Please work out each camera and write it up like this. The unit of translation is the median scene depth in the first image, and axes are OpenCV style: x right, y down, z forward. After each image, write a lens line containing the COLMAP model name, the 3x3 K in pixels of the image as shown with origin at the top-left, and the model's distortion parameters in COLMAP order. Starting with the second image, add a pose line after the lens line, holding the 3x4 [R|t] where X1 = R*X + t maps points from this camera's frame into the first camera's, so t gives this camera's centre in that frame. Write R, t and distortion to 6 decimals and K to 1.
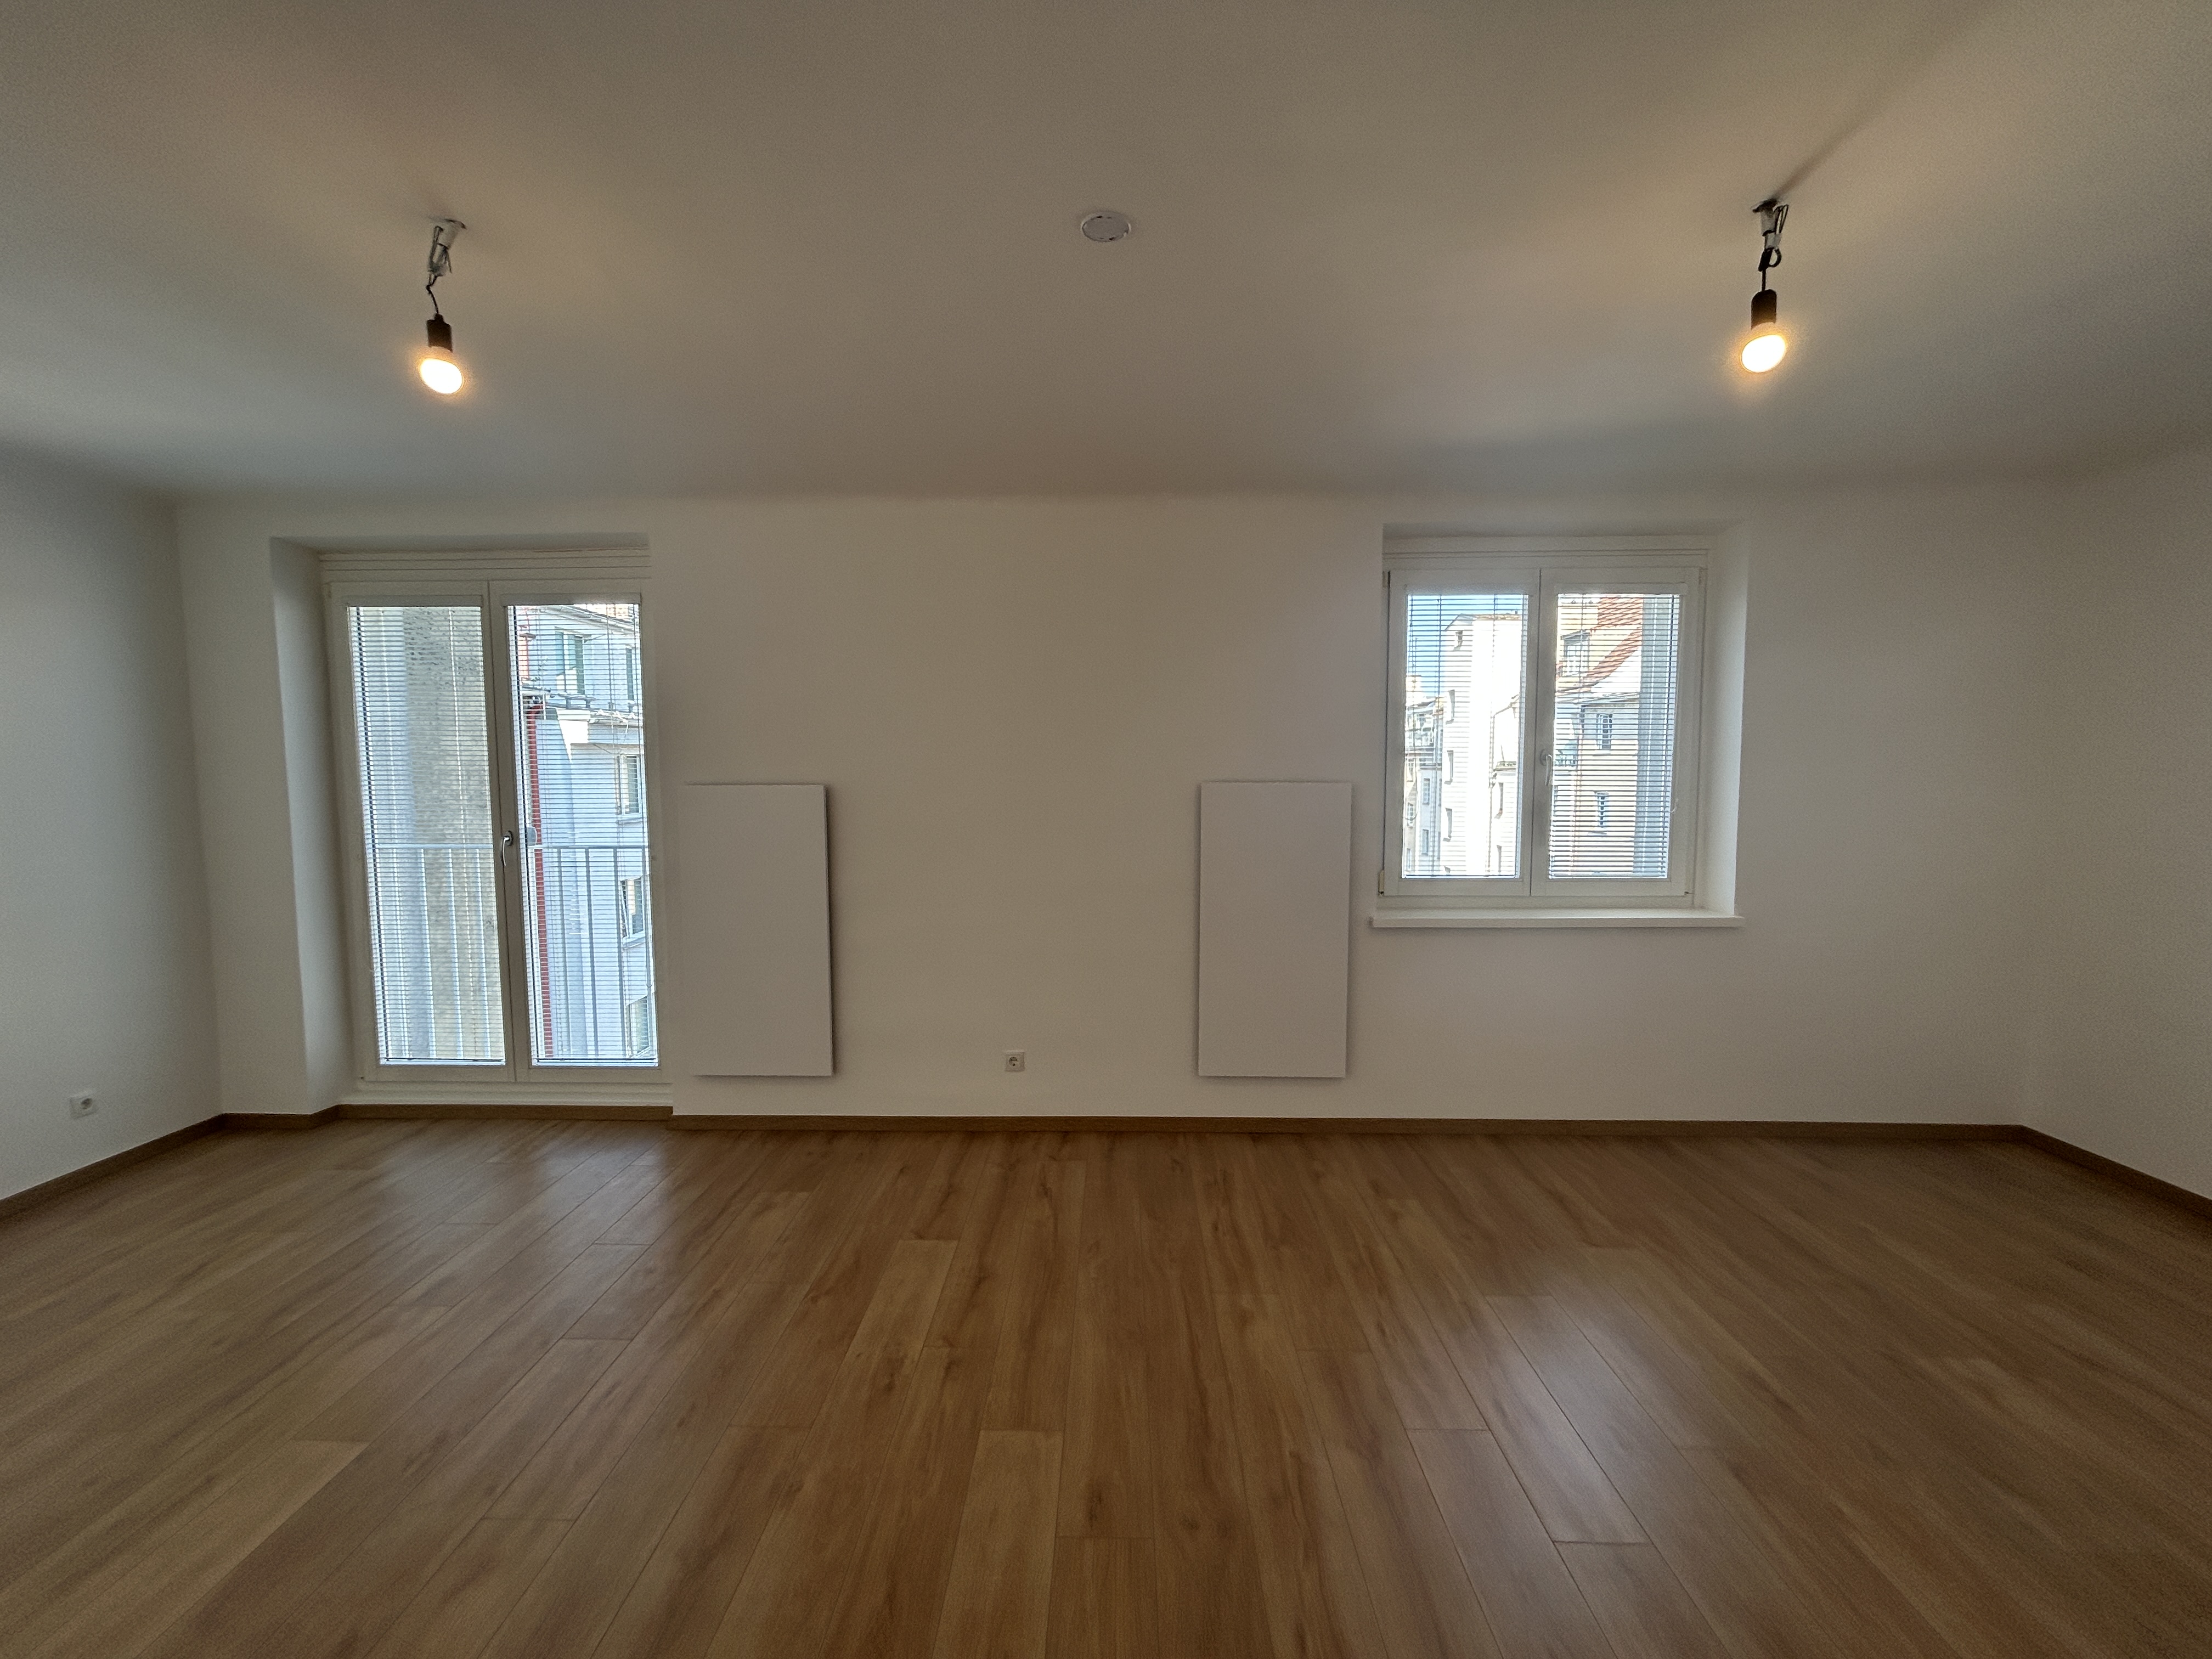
lens RADIAL K [[903.7, 0, 1106.0], [0, 903.7, 829.5], [0, 0, 1]] dist [0.010307, 0.000225]
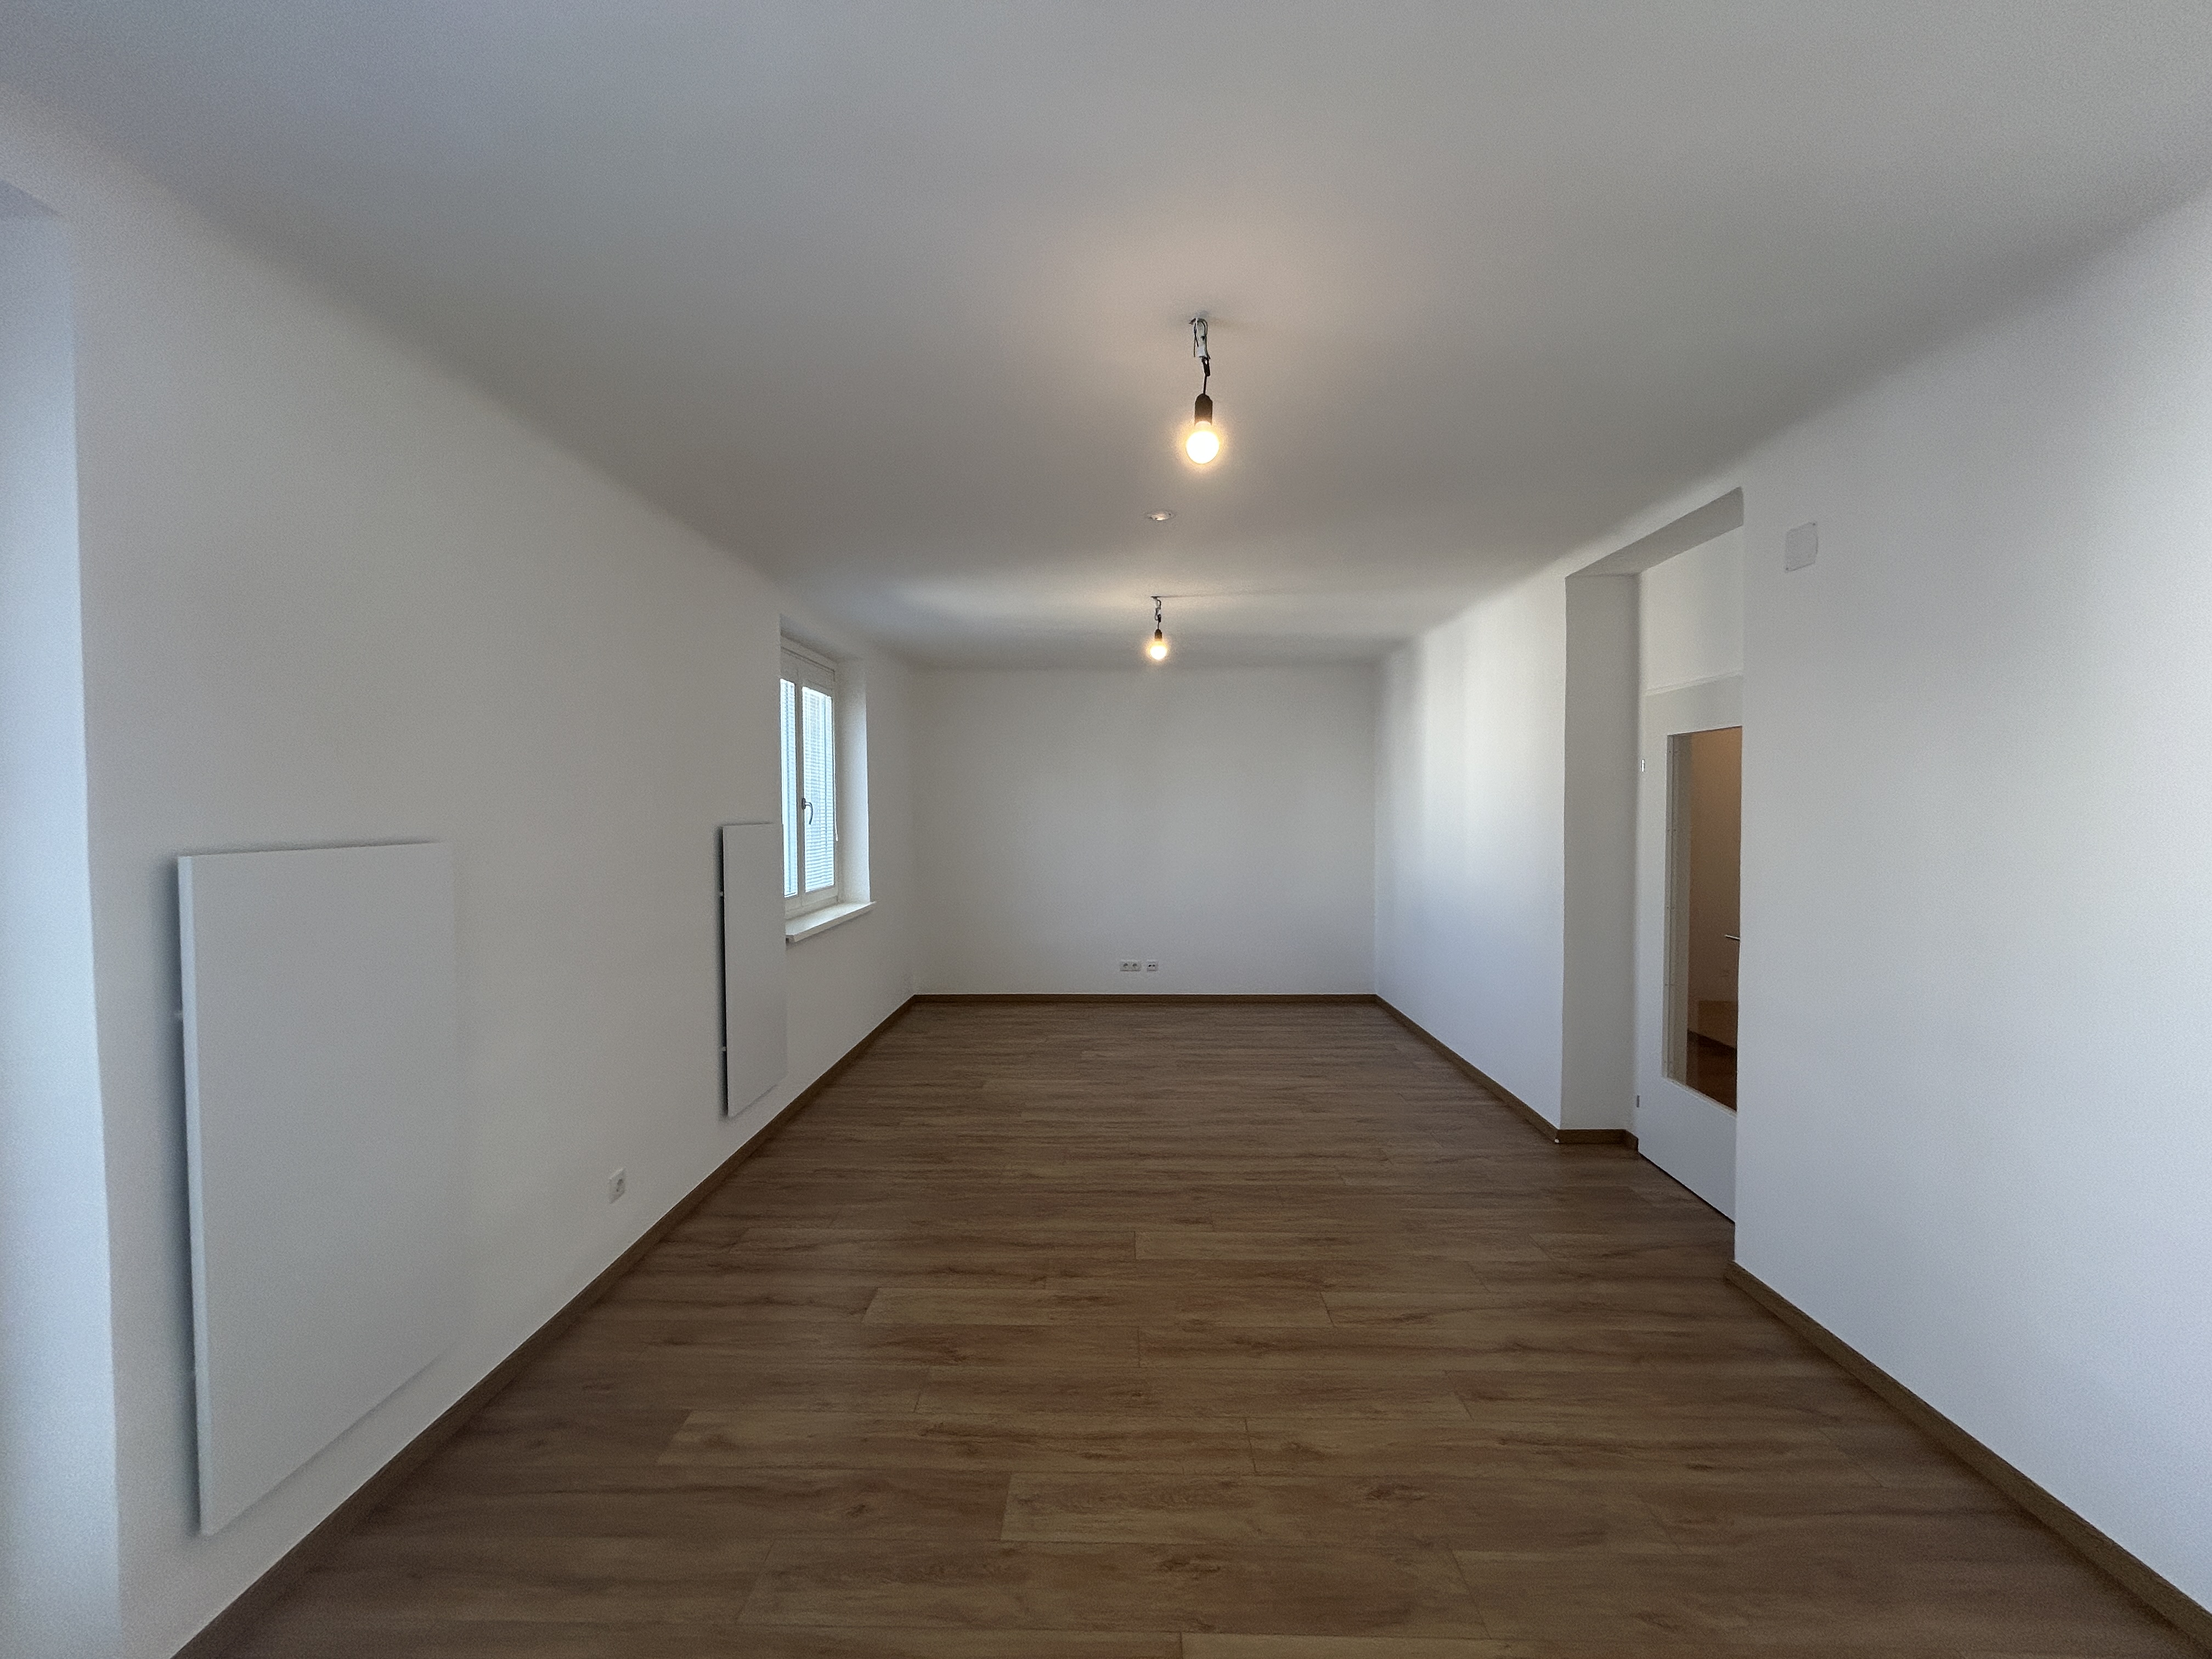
lens RADIAL K [[880.4, 0, 1106.0], [0, 880.4, 829.5], [0, 0, 1]] dist [0.001025, 0.000263]
pose [[-0.001608, -0.021197, 0.999774, -1.172162], [0.076021, 0.996880, 0.021258, -0.048718], [-0.997105, 0.076038, 0.000008, 0.753742]]
